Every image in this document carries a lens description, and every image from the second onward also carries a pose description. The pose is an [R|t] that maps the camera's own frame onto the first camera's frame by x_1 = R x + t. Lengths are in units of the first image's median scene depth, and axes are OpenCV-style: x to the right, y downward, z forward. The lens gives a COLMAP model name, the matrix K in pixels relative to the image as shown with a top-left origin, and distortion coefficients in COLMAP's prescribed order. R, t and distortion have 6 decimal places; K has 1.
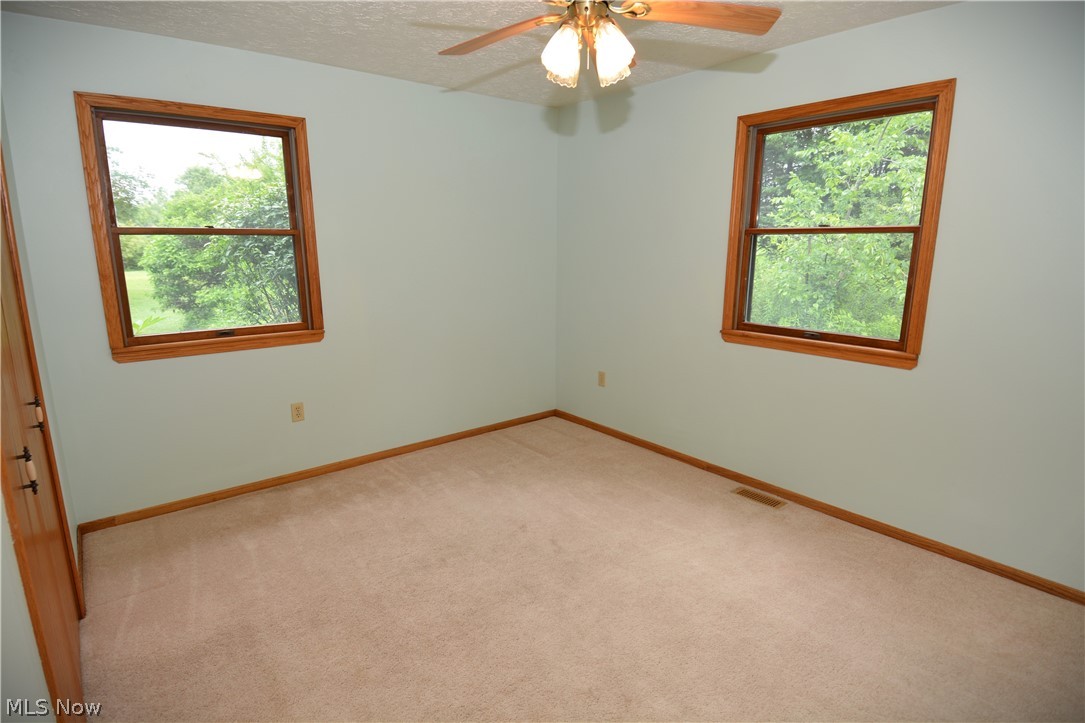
lens RADIAL K [[564.2, 0, 537.9], [0, 564.2, 360.6], [0, 0, 1]] dist [0.023021, -0.029610]
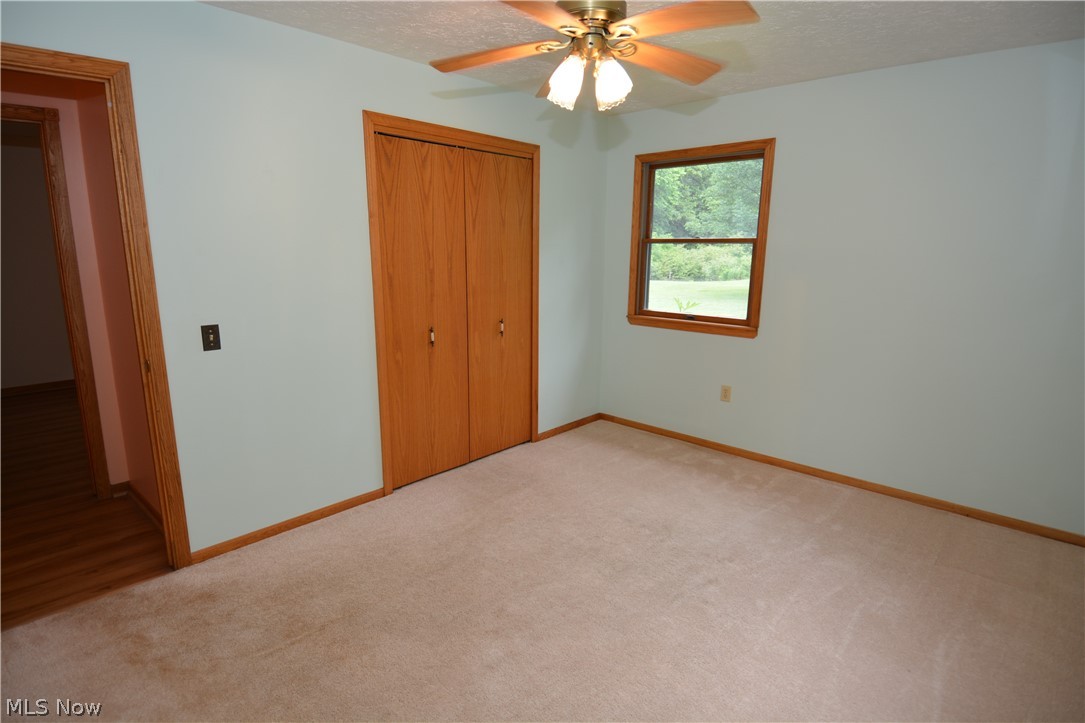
lens RADIAL K [[564.2, 0, 537.9], [0, 564.2, 360.6], [0, 0, 1]] dist [0.023021, -0.029610]
pose [[0.131133, 0.201421, -0.970687, 0.664314], [-0.210831, 0.962410, 0.171222, -0.095776], [0.968687, 0.182198, 0.168670, 0.421535]]
